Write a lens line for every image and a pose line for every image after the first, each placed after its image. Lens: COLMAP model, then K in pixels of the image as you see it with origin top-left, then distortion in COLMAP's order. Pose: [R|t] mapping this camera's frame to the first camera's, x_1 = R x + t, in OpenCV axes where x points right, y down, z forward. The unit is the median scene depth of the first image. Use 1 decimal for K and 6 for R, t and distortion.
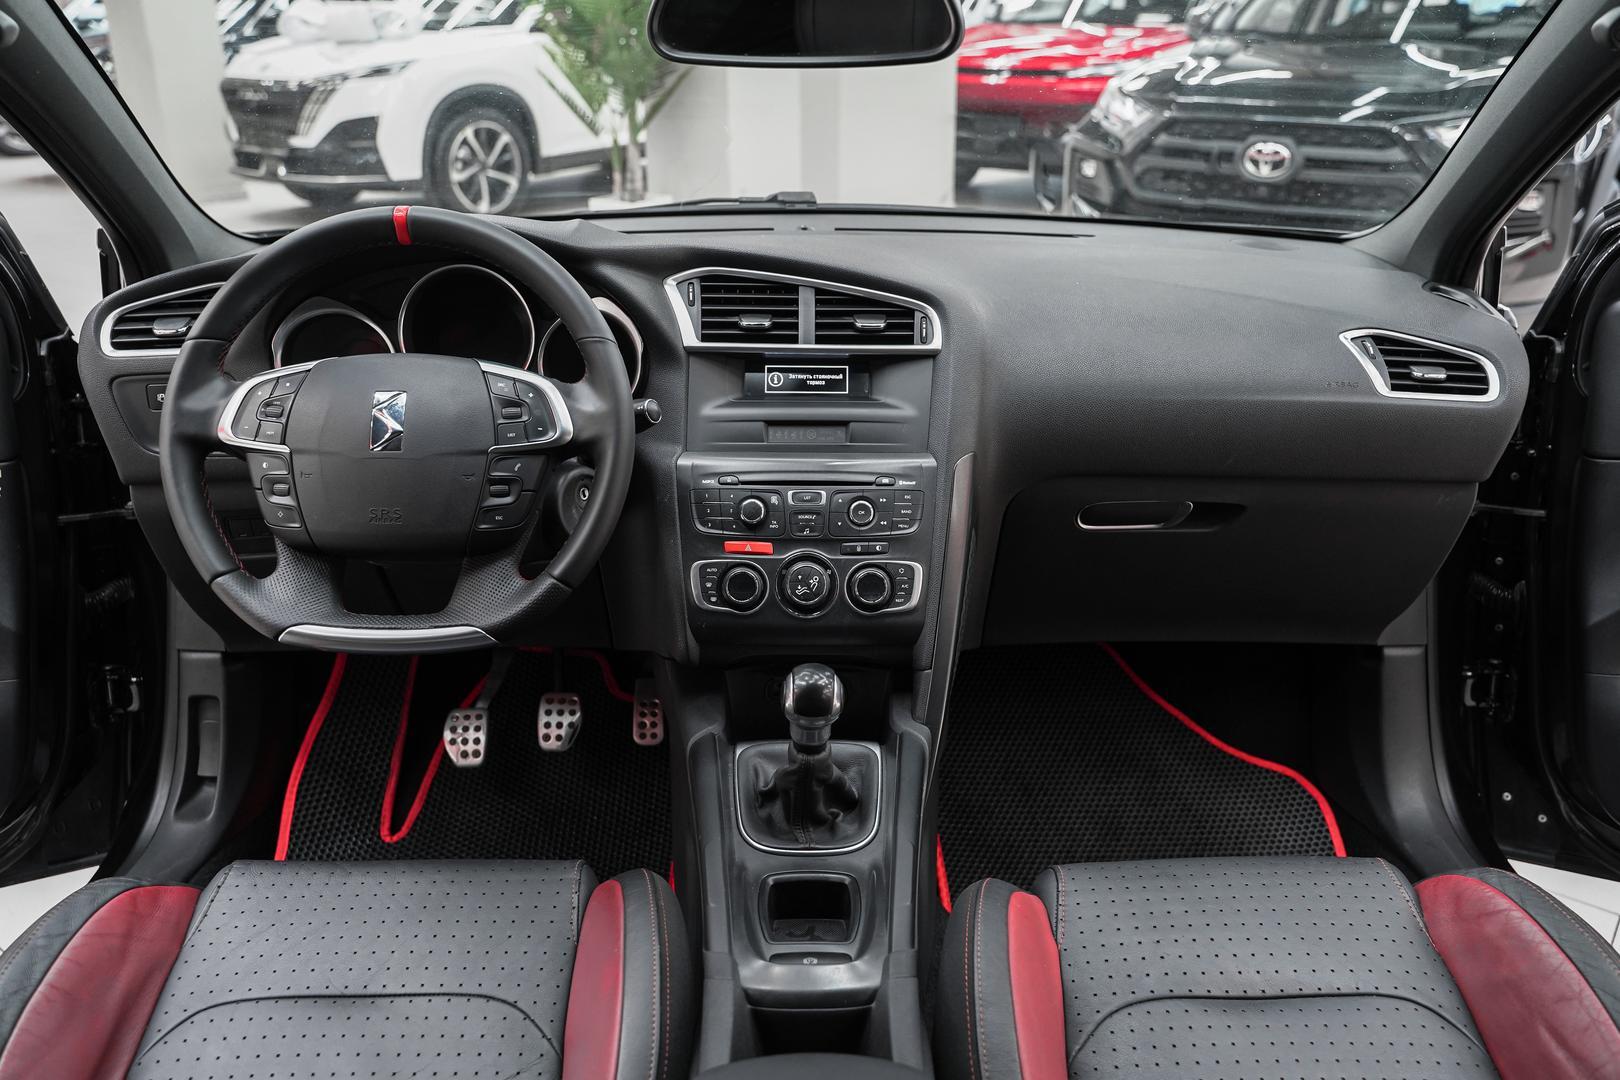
lens RADIAL K [[1325.5, 0, 810.2], [0, 1325.5, 531.0], [0, 0, 1]] dist [-0.002040, -0.000493]
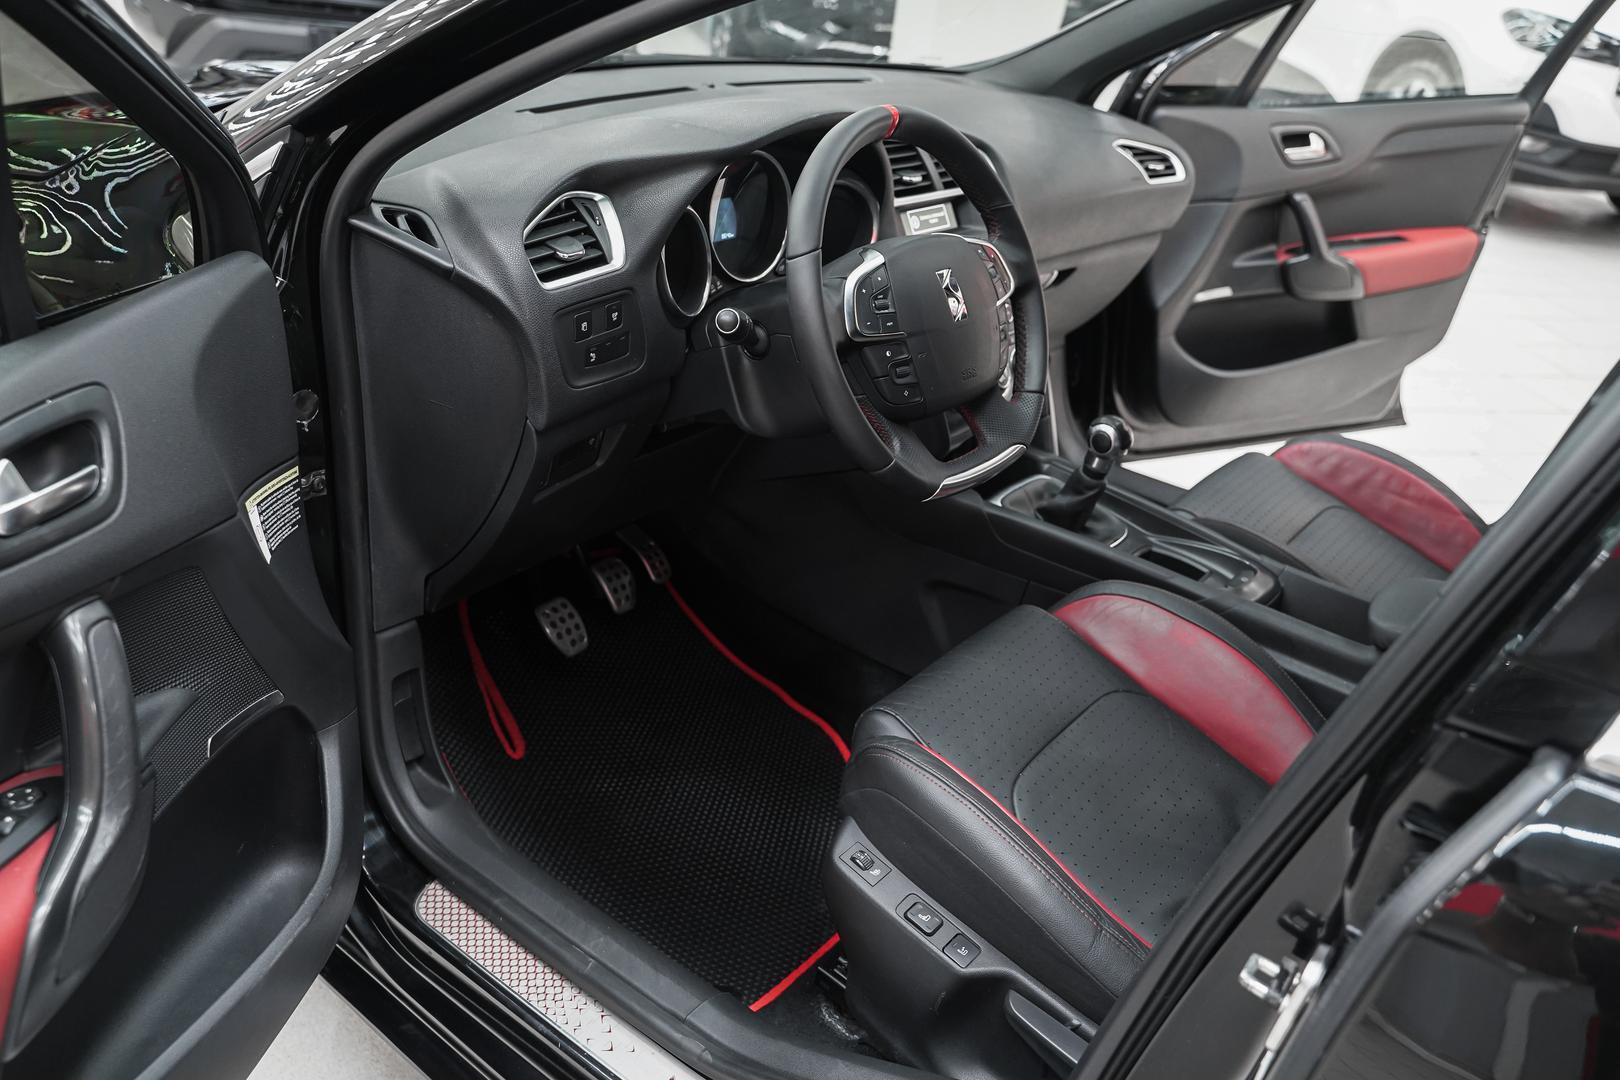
lens RADIAL K [[1325.5, 0, 803.2], [0, 1325.5, 545.6], [0, 0, 1]] dist [-0.002040, -0.000493]
pose [[0.624383, -0.304229, 0.719438, -1.093225], [0.179120, 0.952258, 0.247228, -0.154247], [-0.760304, -0.025499, 0.649066, 0.270033]]
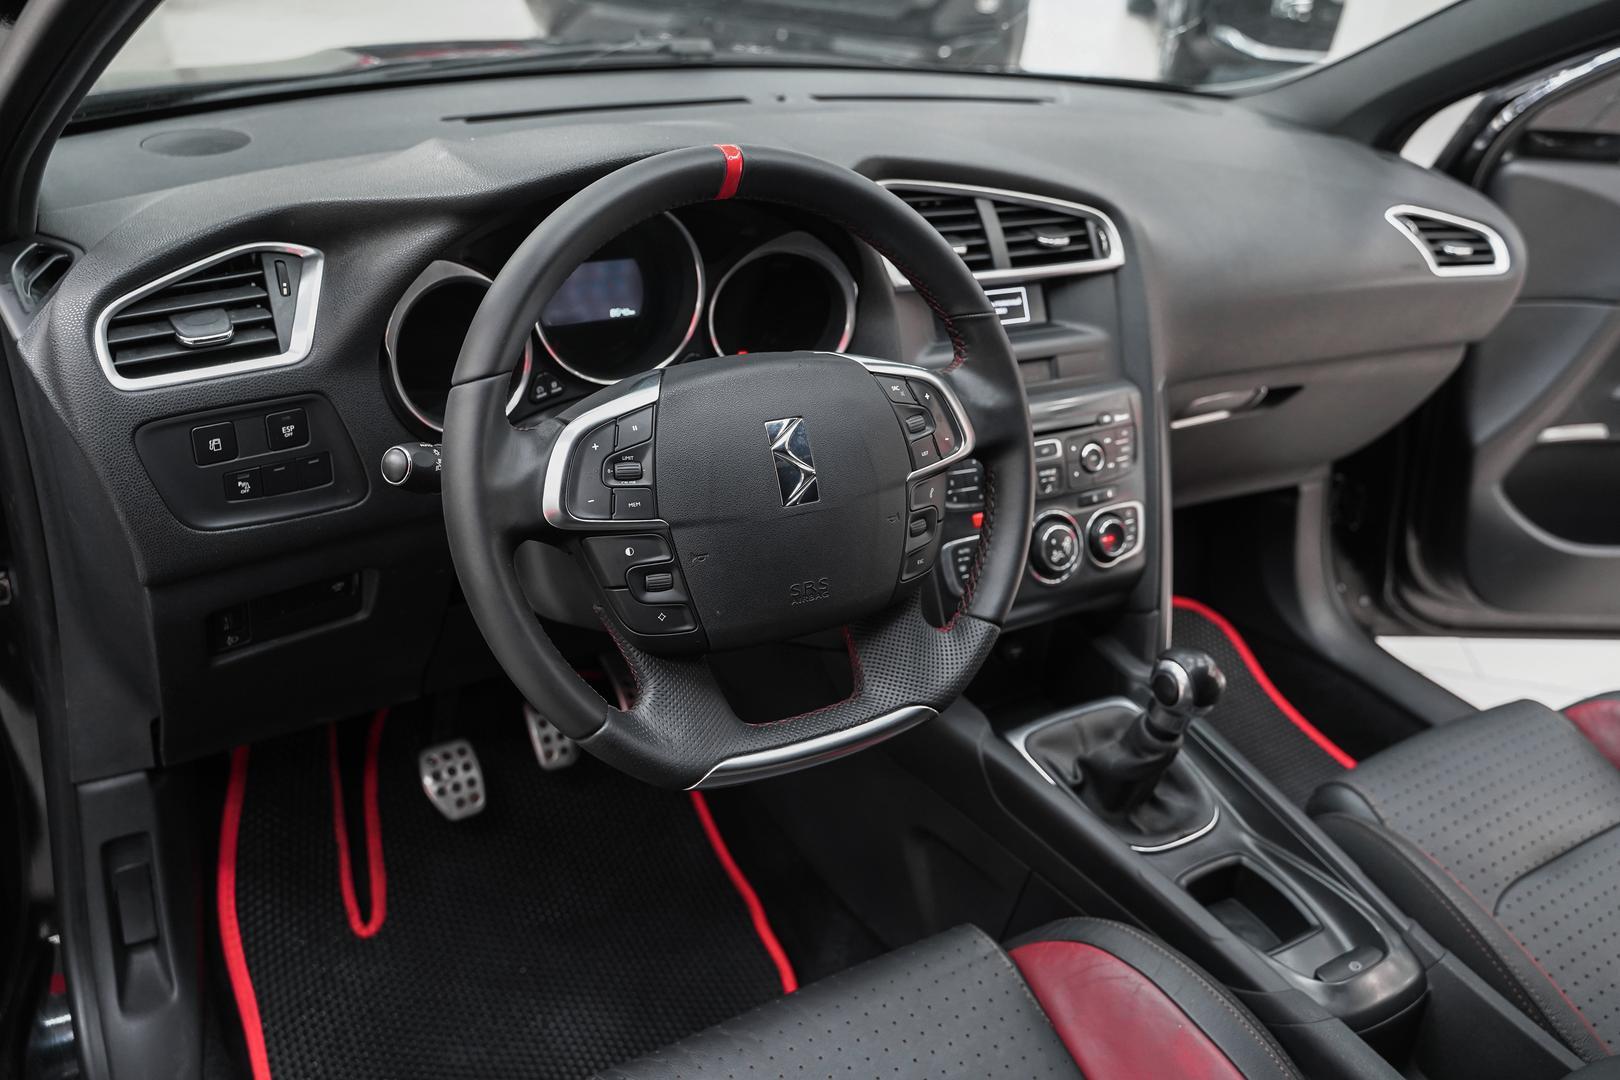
lens RADIAL K [[1325.5, 0, 817.7], [0, 1325.5, 541.2], [0, 0, 1]] dist [-0.002040, -0.000493]
pose [[0.856757, -0.182473, 0.482361, -0.548448], [0.095960, 0.975384, 0.198537, -0.150858], [-0.506715, -0.123810, 0.853177, 0.309014]]
